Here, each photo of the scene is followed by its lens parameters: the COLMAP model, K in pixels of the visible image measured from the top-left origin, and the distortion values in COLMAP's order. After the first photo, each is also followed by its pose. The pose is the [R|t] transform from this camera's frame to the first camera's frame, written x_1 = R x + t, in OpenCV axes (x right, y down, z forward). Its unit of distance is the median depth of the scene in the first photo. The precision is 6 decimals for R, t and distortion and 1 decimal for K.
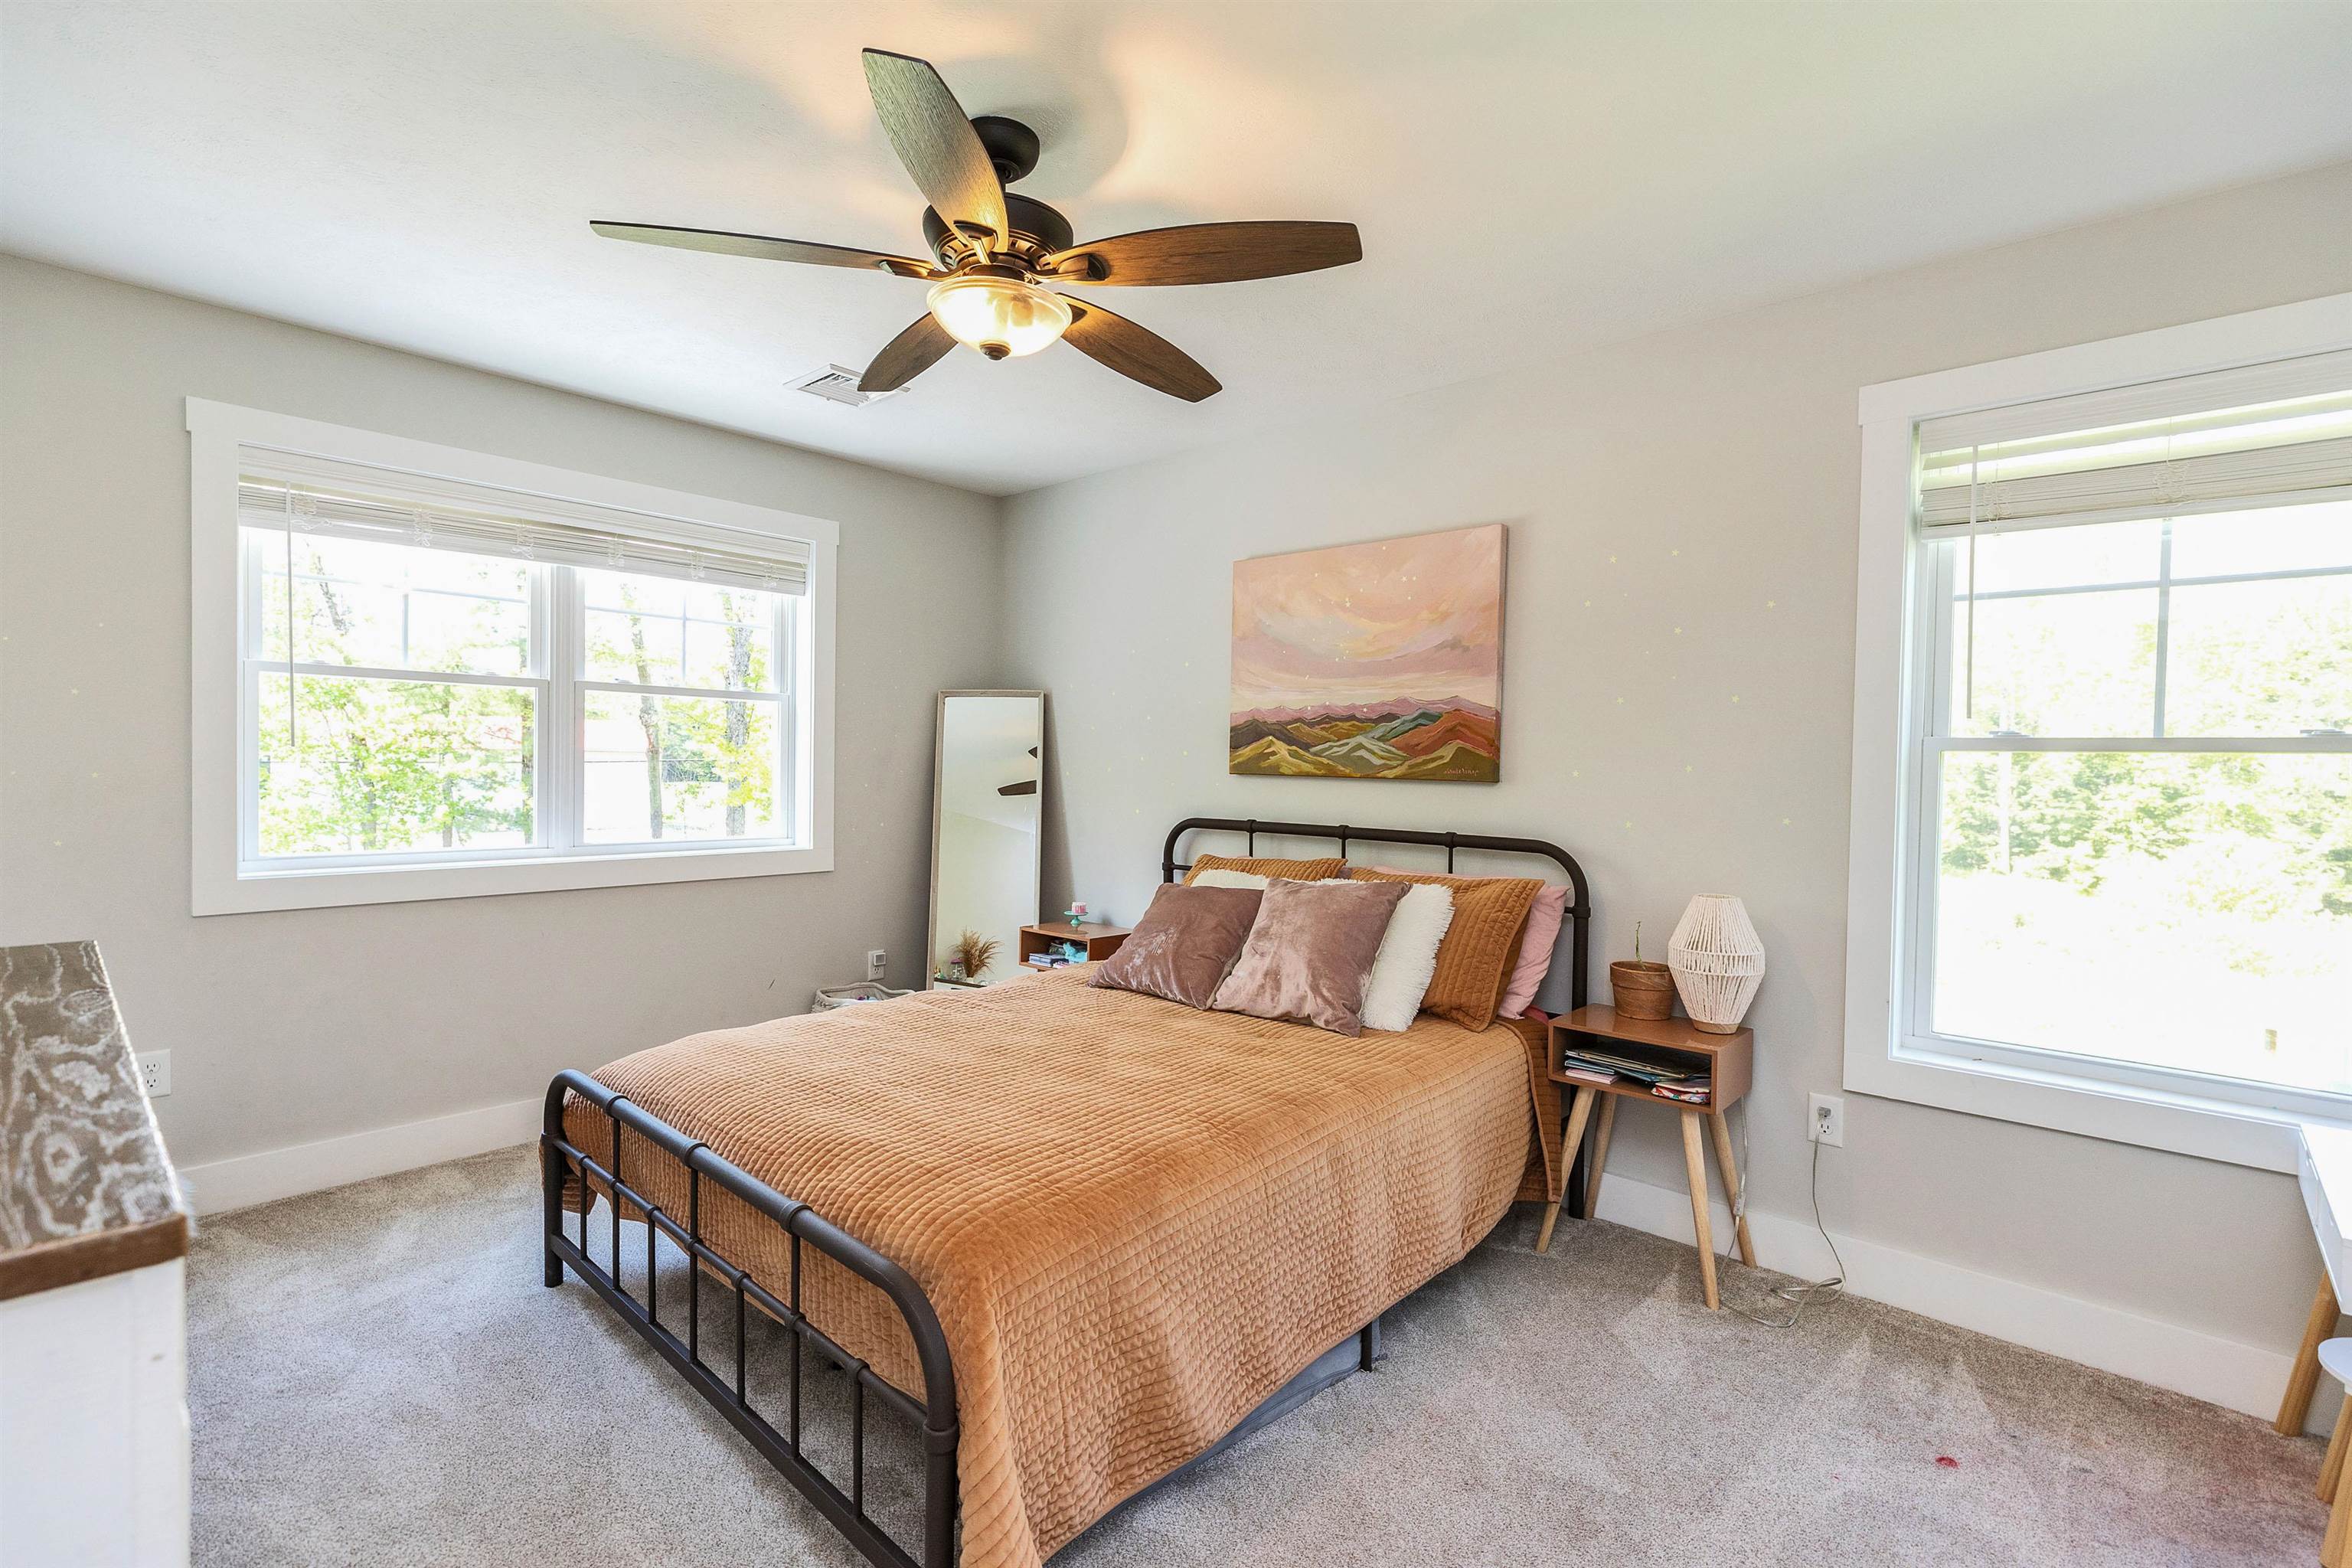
lens RADIAL K [[1058.4, 0, 1166.7], [0, 1058.4, 785.1], [0, 0, 1]] dist [0.004310, 0.000389]
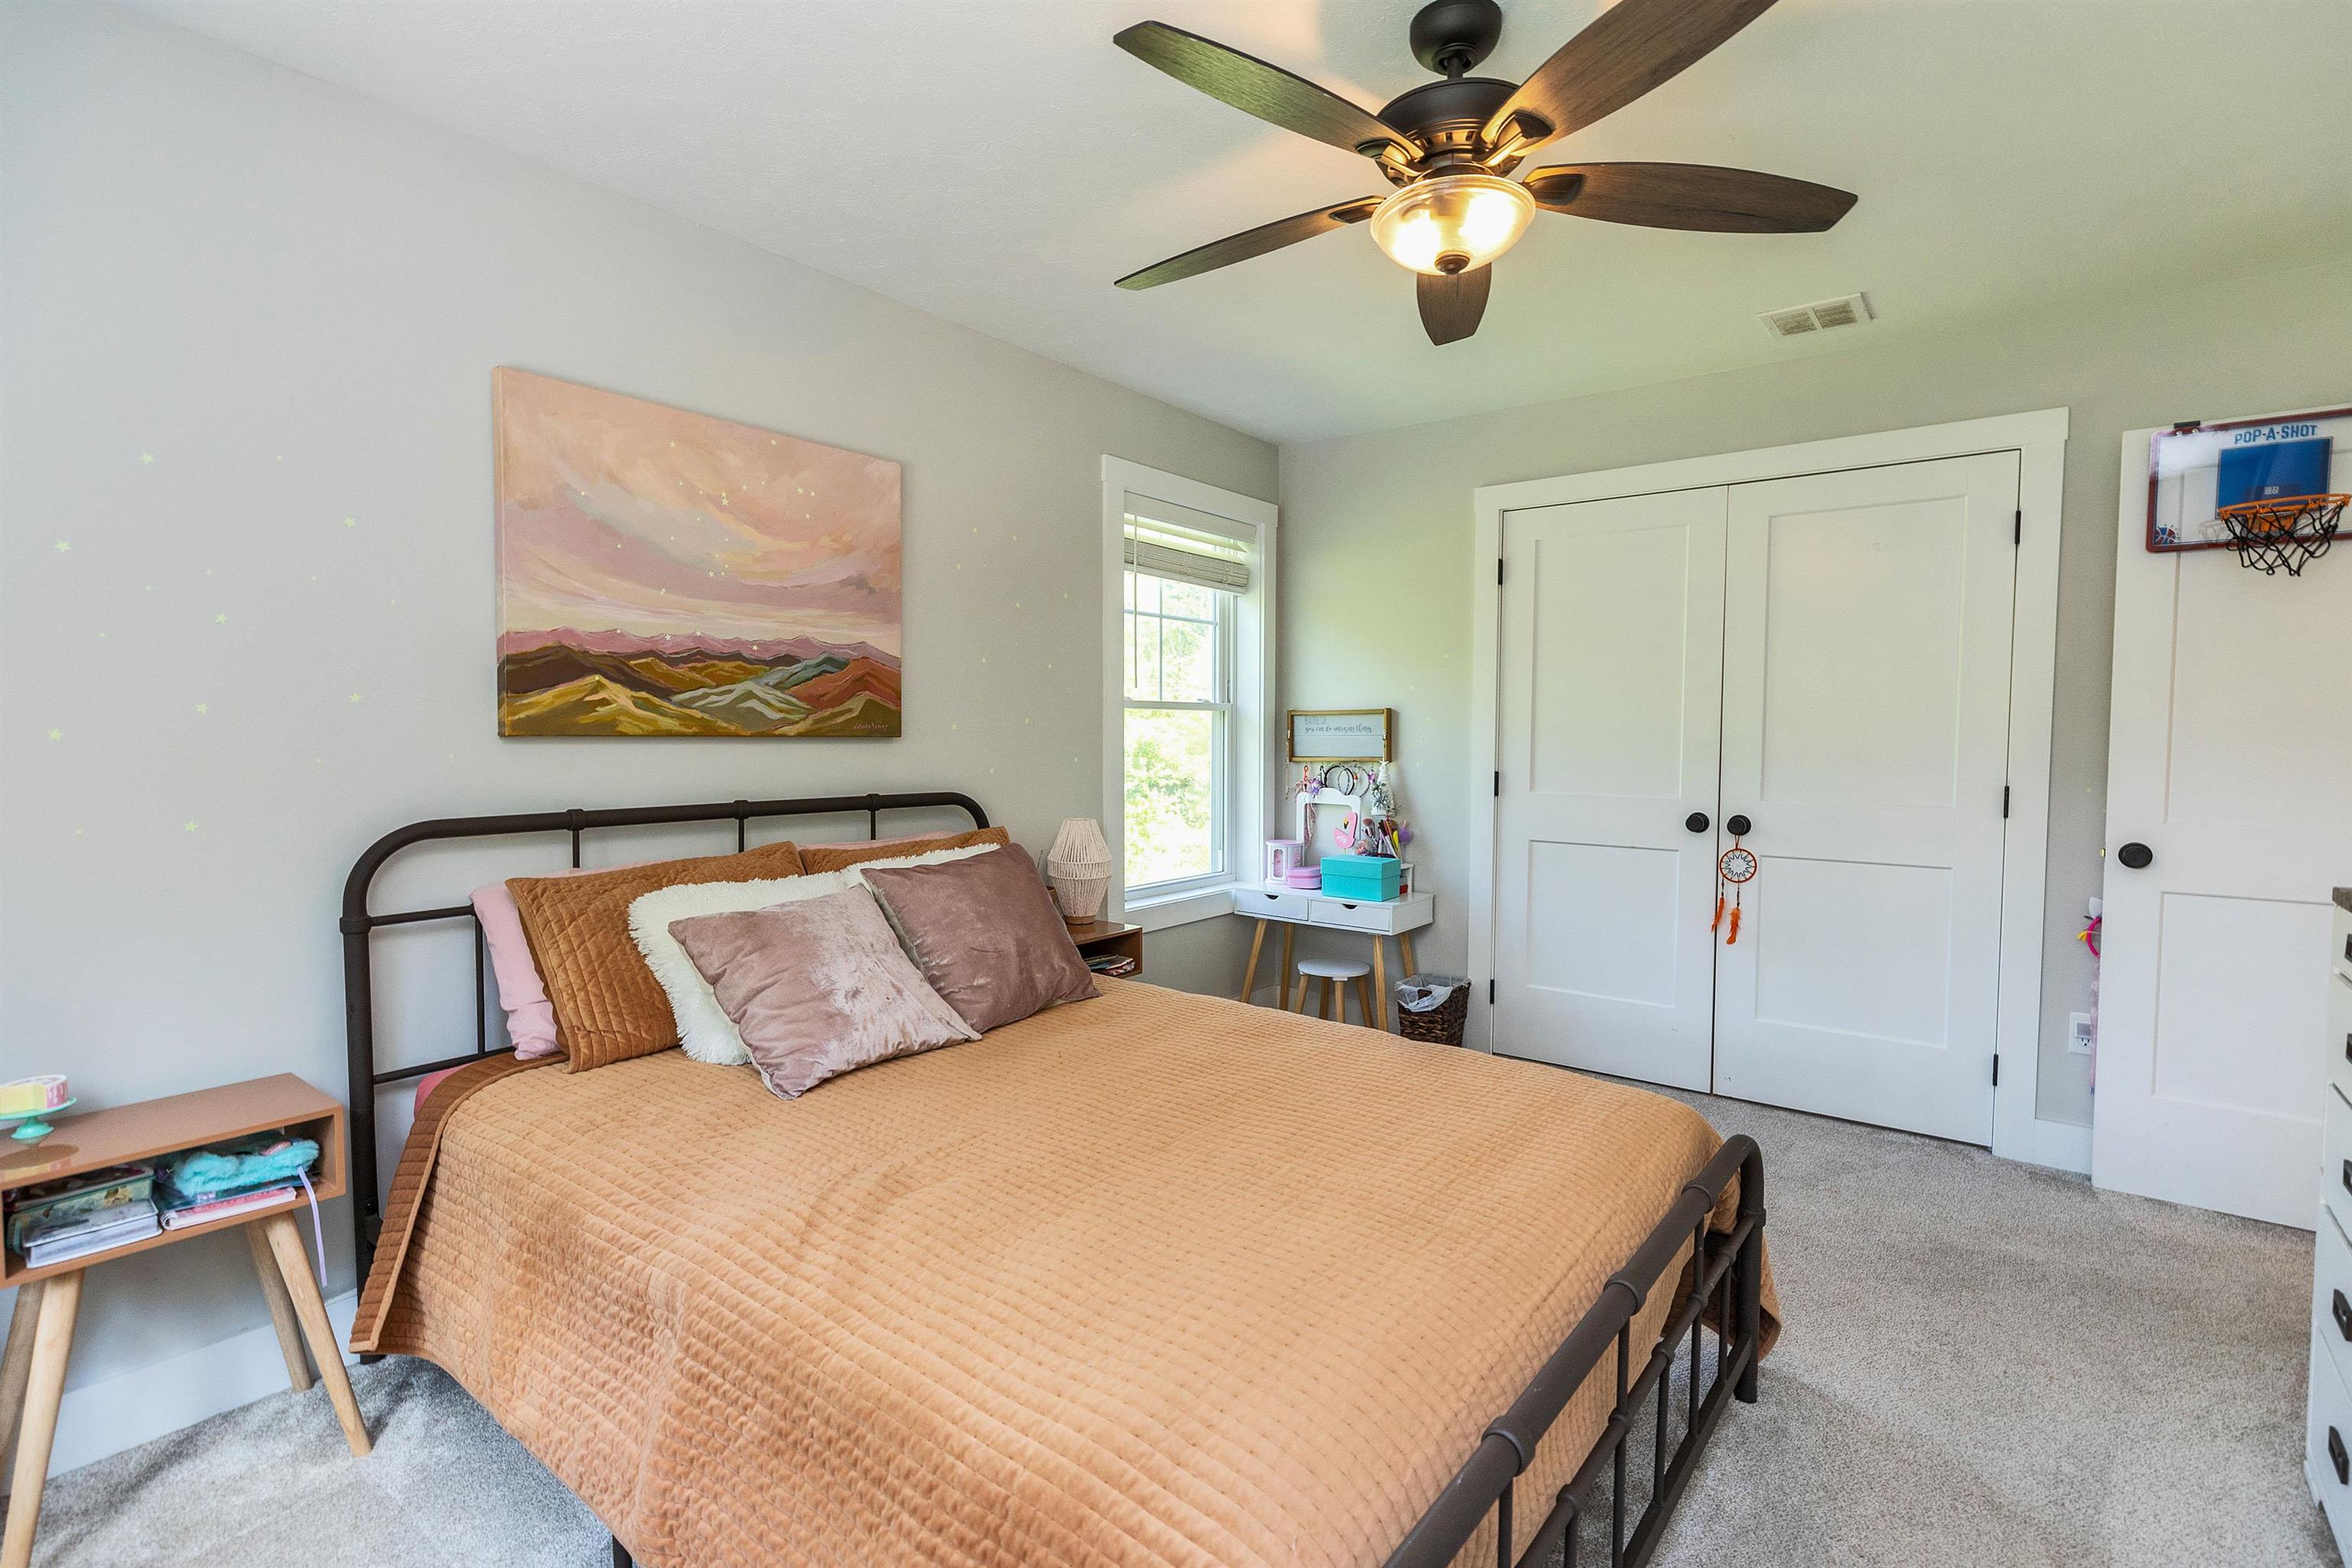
lens RADIAL K [[1058.4, 0, 1166.7], [0, 1058.4, 785.1], [0, 0, 1]] dist [0.004310, 0.000389]
pose [[-0.059312, -0.068519, 0.995885, -0.603608], [0.018225, 0.997401, 0.069709, -0.019833], [-0.998073, 0.022285, -0.057909, 0.751234]]
